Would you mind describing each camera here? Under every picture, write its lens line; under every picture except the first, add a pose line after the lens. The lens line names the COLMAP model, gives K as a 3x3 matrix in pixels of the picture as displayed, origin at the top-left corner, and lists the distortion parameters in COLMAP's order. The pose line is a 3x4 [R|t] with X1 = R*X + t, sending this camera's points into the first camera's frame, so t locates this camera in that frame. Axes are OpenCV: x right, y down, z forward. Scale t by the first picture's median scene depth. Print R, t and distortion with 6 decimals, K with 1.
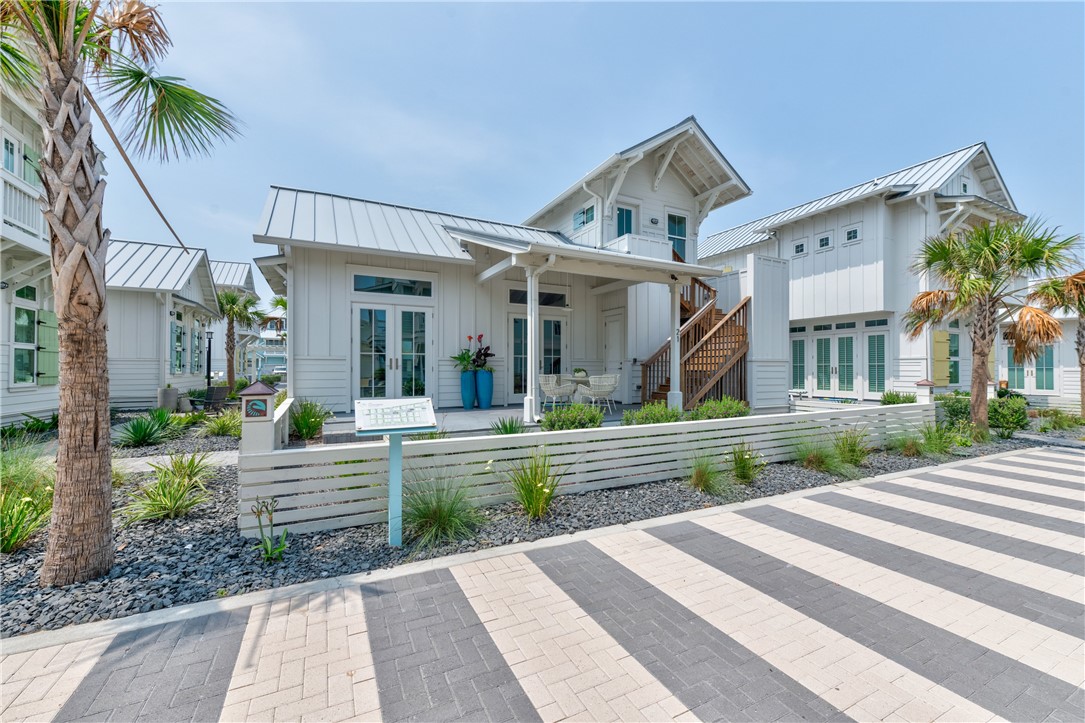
lens RADIAL K [[429.3, 0, 545.1], [0, 429.3, 366.4], [0, 0, 1]] dist [-0.000654, -0.000194]
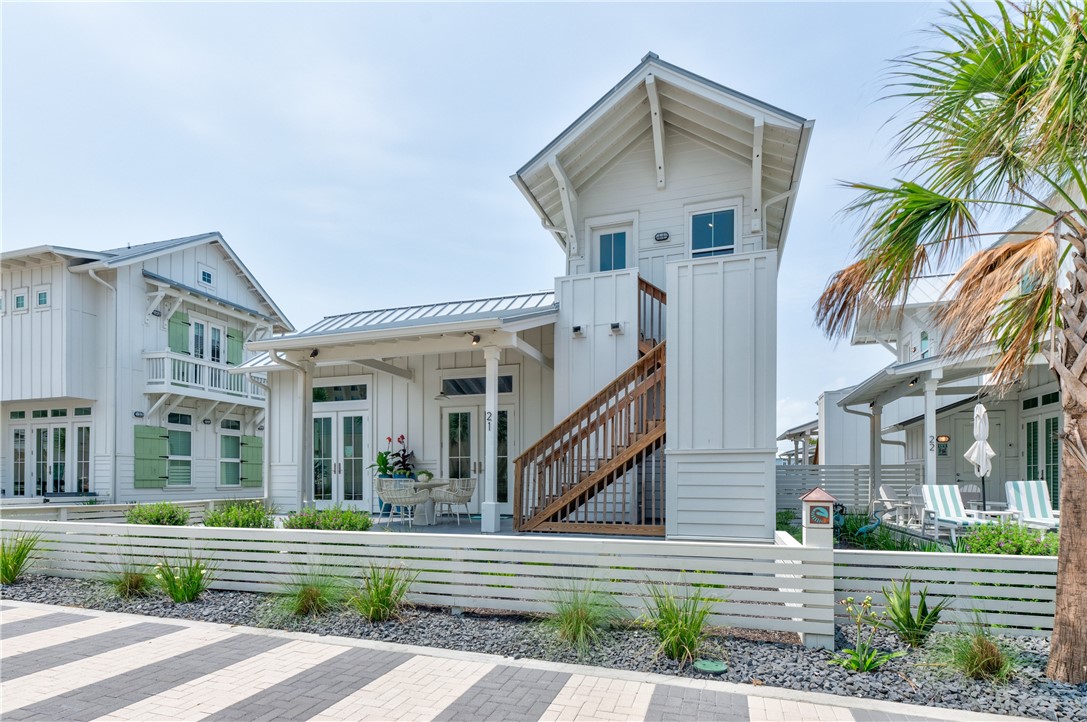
lens RADIAL K [[552.2, 0, 543.7], [0, 552.2, 476.9], [0, 0, 1]] dist [-0.001610, -0.000362]
pose [[0.705553, -0.004063, -0.708645, 0.924594], [0.004008, 0.999990, -0.001743, 0.018713], [0.708646, -0.001610, 0.705563, 0.401454]]
